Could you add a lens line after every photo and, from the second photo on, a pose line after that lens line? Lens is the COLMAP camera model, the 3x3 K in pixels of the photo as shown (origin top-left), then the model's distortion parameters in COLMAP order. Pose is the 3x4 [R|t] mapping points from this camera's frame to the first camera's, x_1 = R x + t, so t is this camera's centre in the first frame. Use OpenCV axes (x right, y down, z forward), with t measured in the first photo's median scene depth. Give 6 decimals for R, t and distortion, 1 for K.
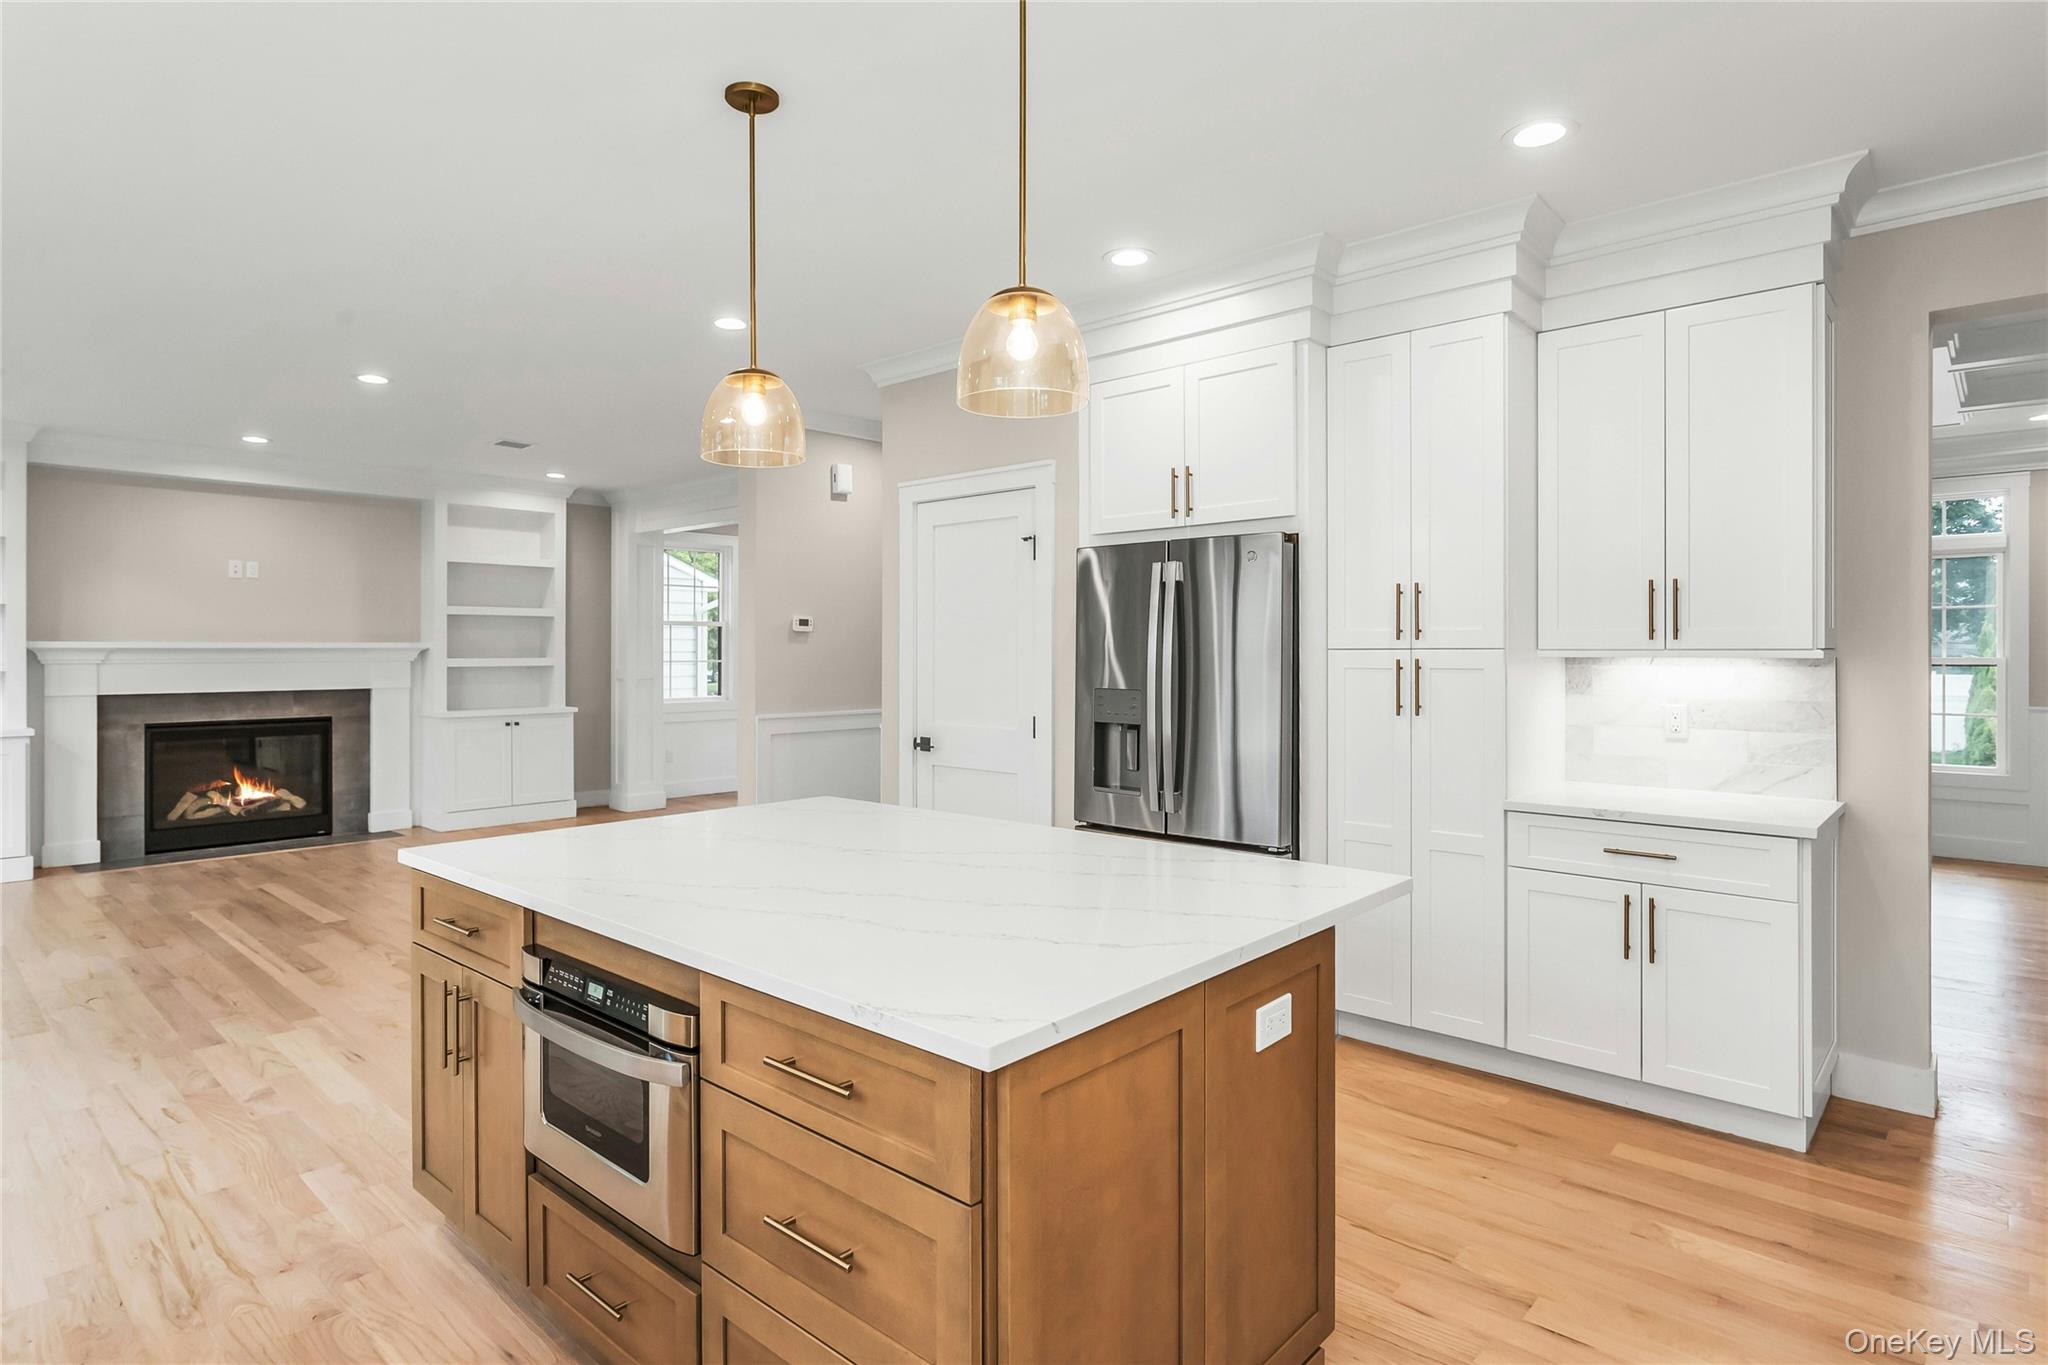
lens RADIAL K [[1074.6, 0, 1017.3], [0, 1074.6, 650.4], [0, 0, 1]] dist [0.002011, 0.001212]
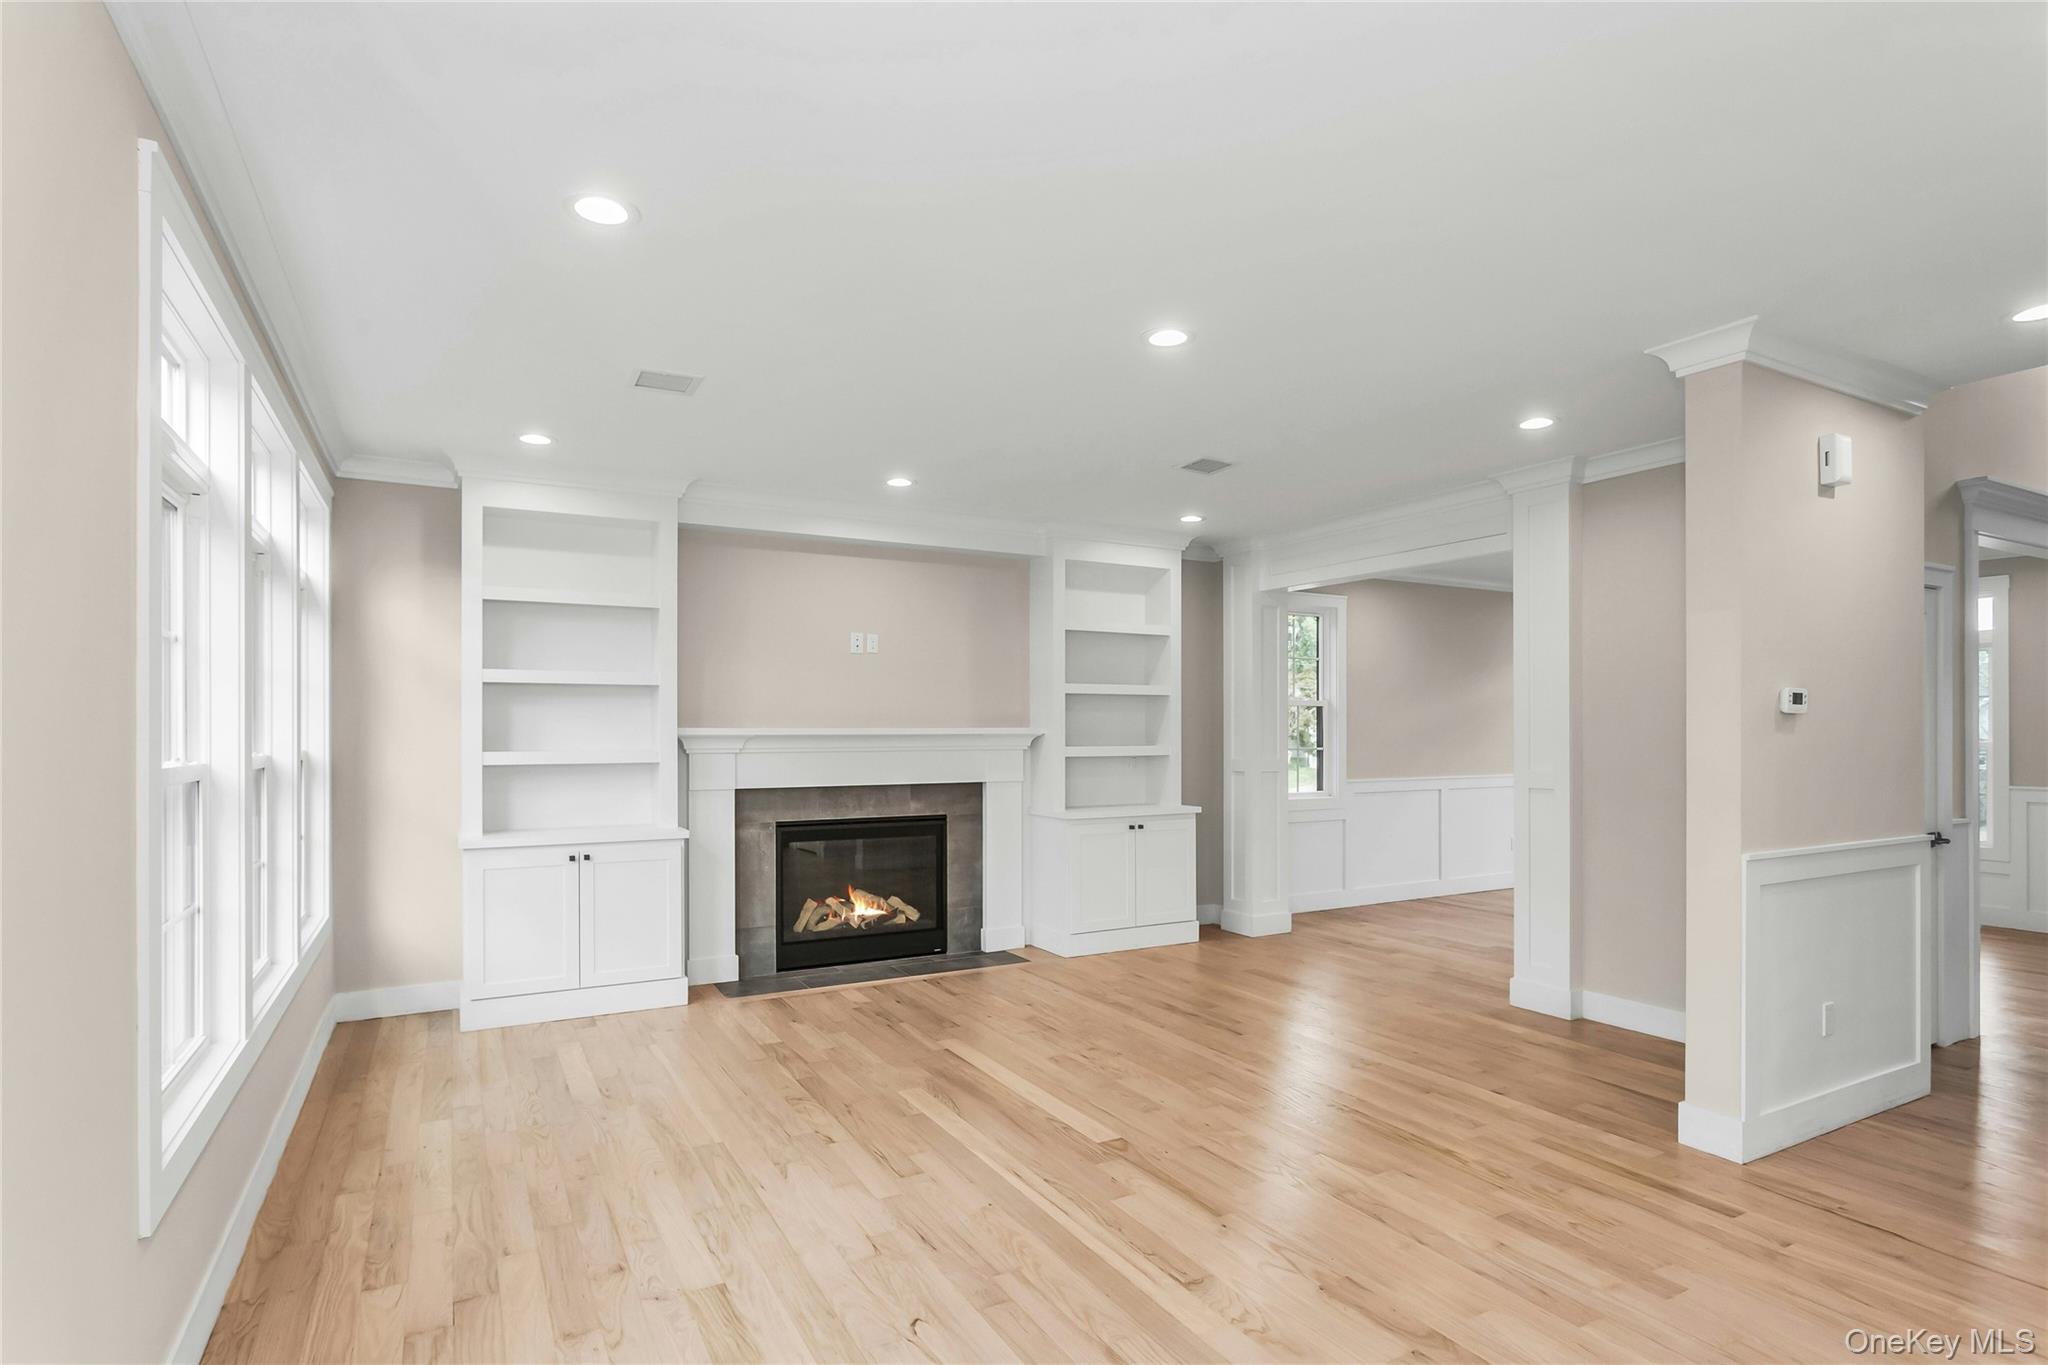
lens RADIAL K [[1041.1, 0, 1028.1], [0, 1041.1, 726.8], [0, 0, 1]] dist [-0.003961, -0.000176]
pose [[0.950947, -0.000593, -0.309353, -0.322025], [0.000149, 0.999999, -0.001459, -0.006748], [0.309354, 0.001342, 0.950946, 0.237228]]
